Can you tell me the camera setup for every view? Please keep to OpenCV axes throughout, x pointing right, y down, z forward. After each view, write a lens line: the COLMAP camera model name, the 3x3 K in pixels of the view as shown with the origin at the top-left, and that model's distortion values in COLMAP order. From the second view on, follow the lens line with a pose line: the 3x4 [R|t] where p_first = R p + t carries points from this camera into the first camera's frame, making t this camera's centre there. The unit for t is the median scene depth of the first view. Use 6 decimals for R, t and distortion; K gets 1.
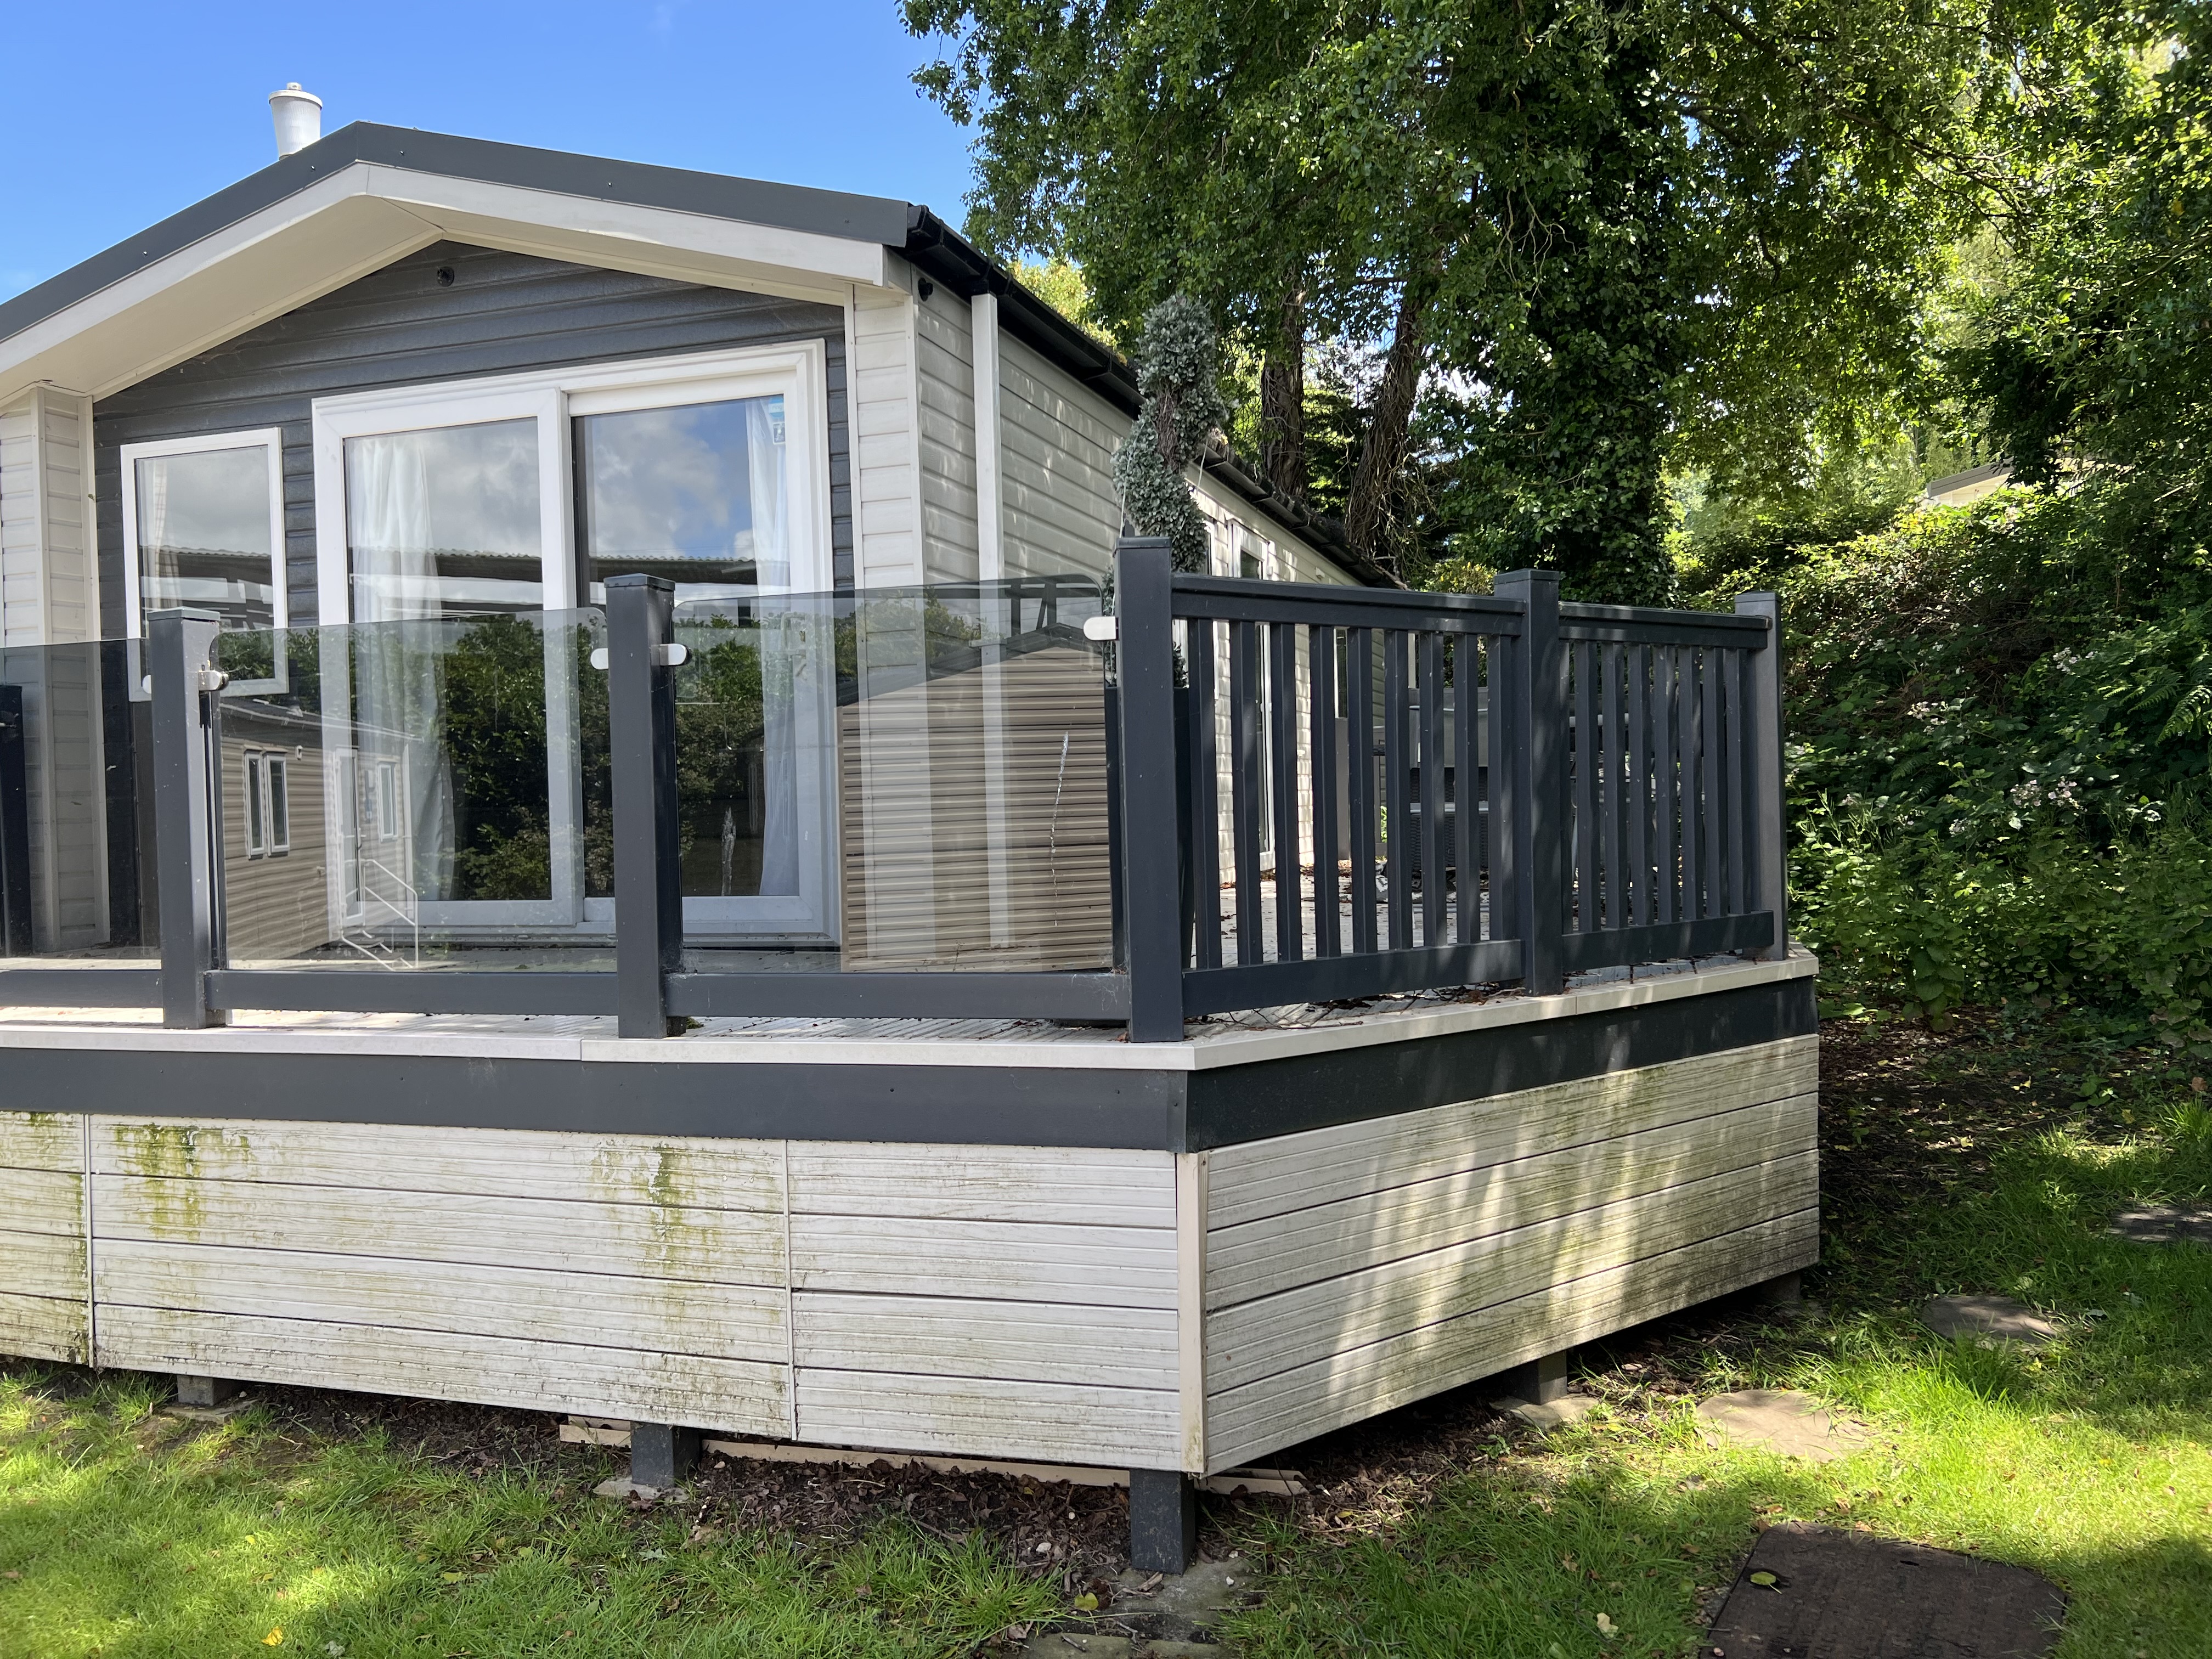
lens RADIAL K [[1679.8, 0, 1089.2], [0, 1679.8, 818.0], [0, 0, 1]] dist [0.033673, -0.041895]
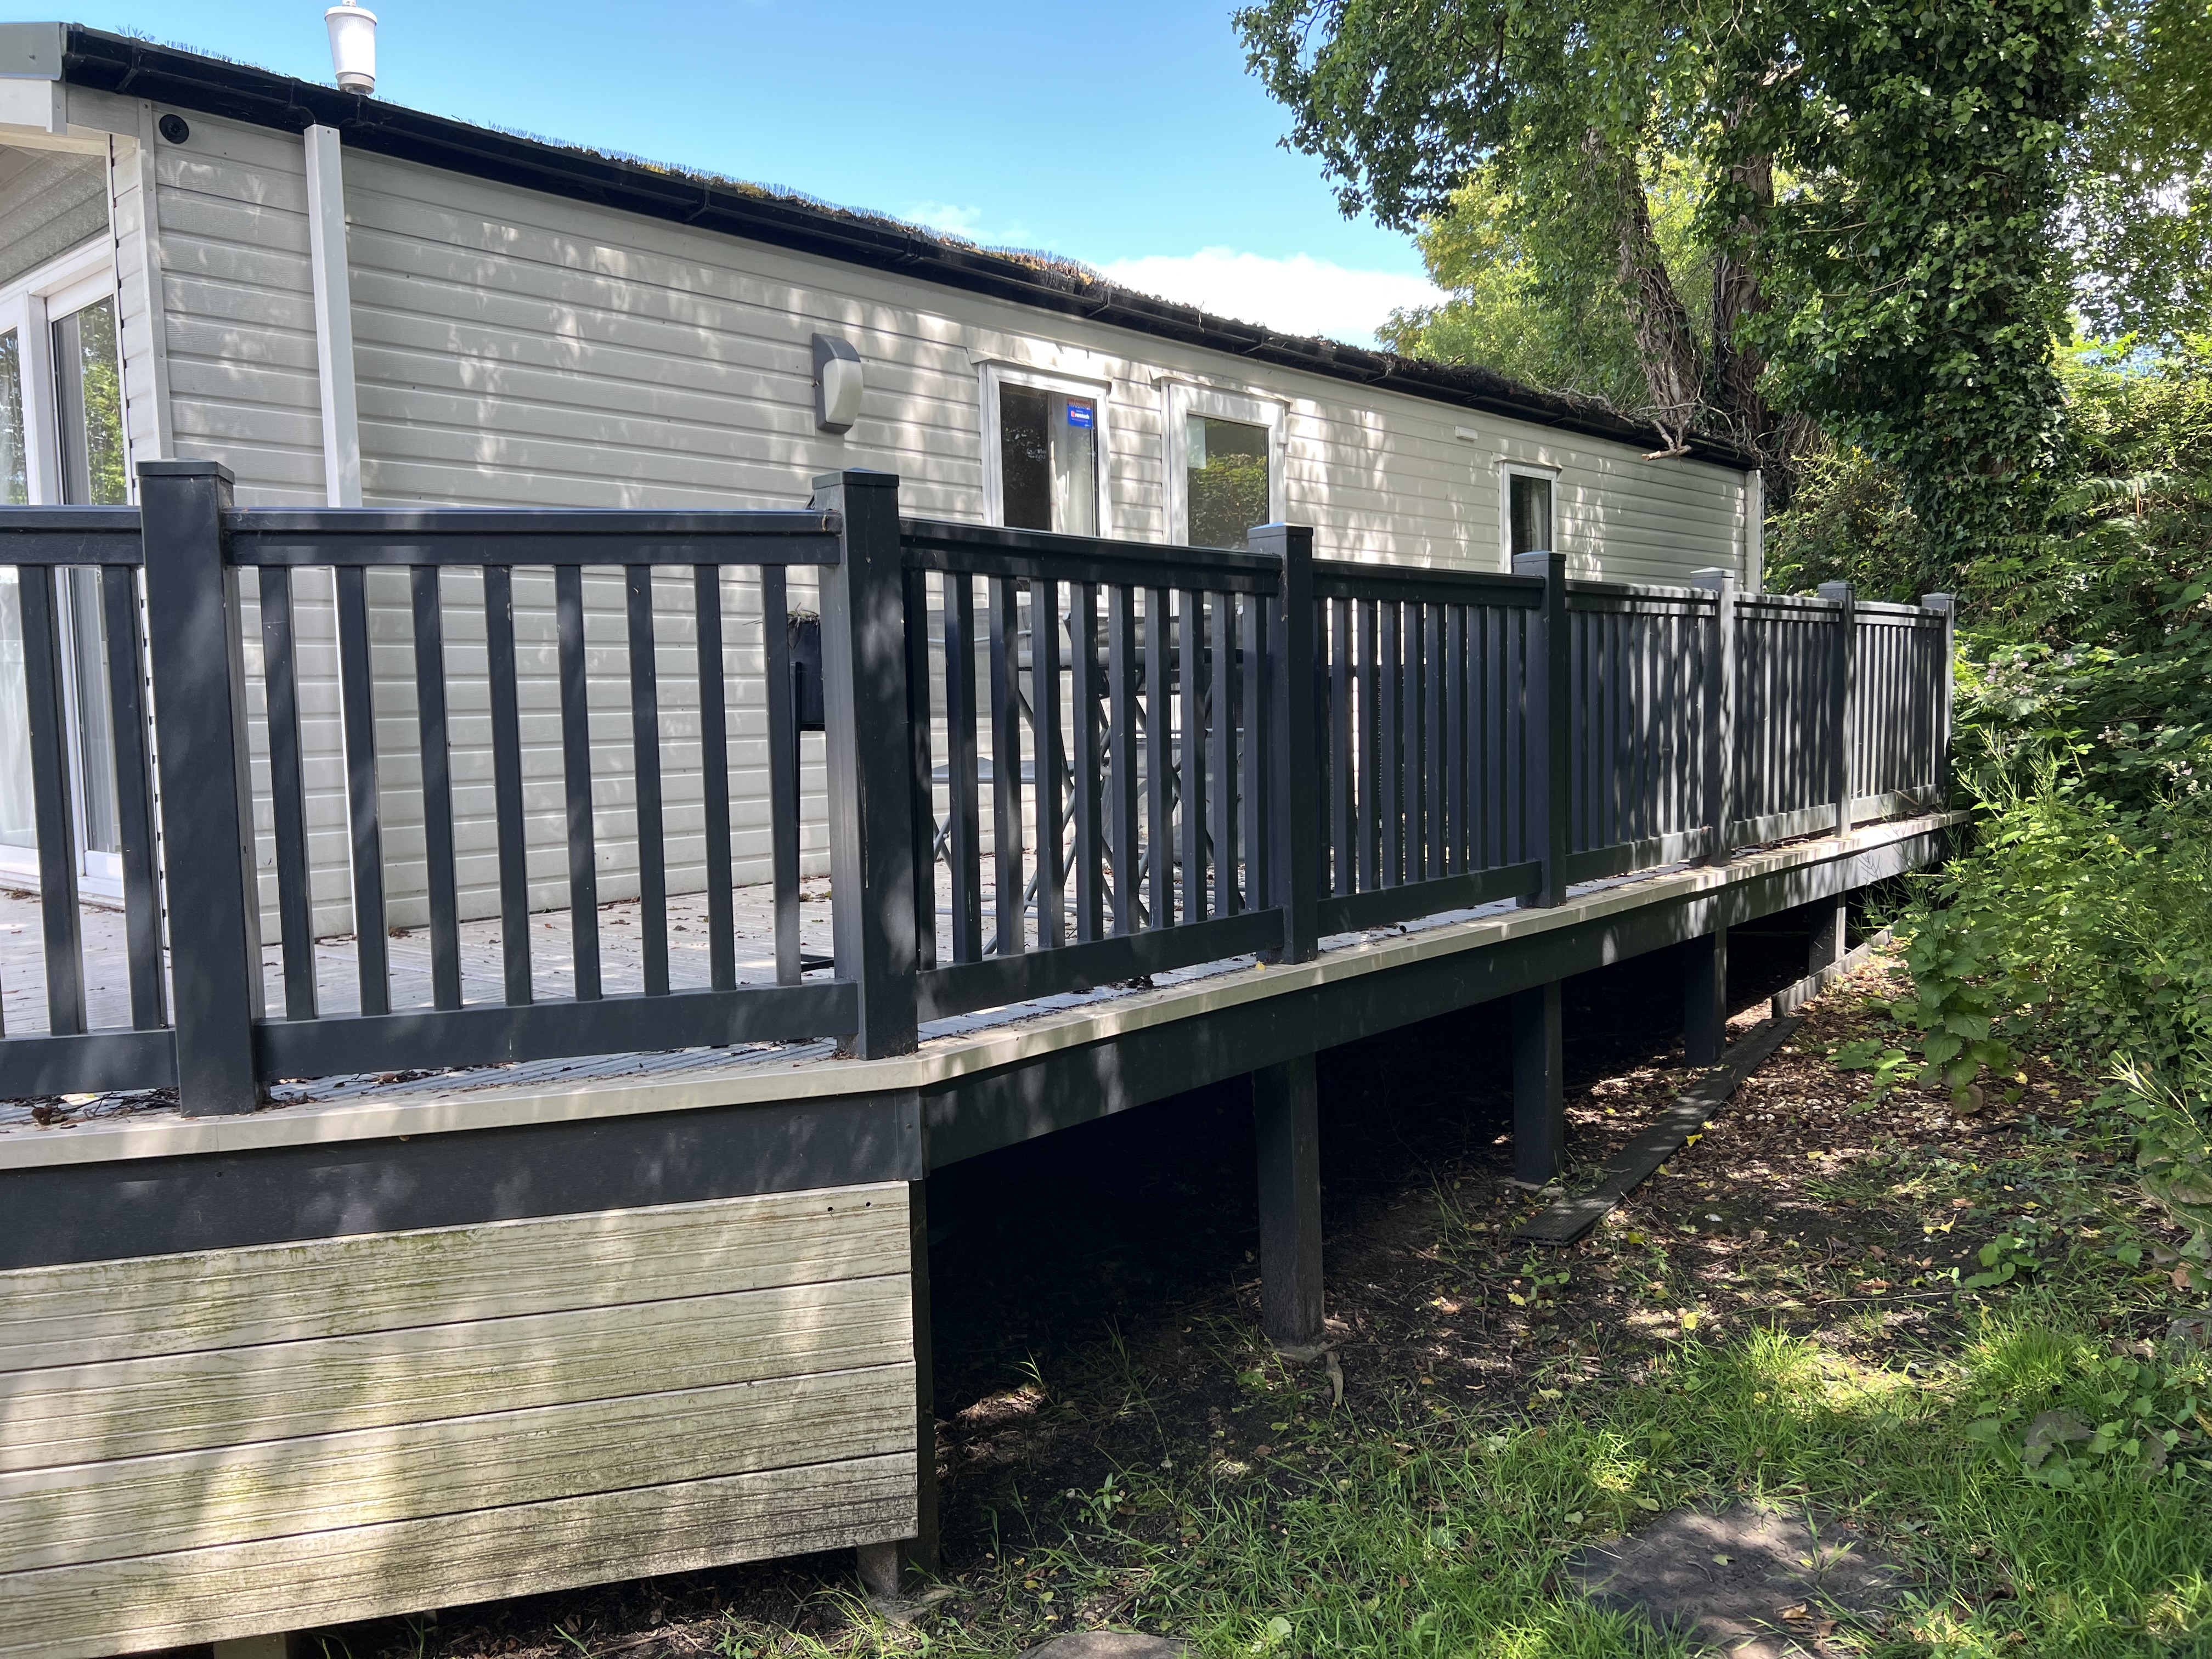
lens RADIAL K [[1679.8, 0, 1108.1], [0, 1679.8, 829.9], [0, 0, 1]] dist [0.033673, -0.041895]
pose [[0.923770, 0.033113, -0.381513, 0.262037], [-0.003511, 0.996945, 0.078026, -0.018259], [0.382931, -0.070739, 0.921065, 0.165747]]
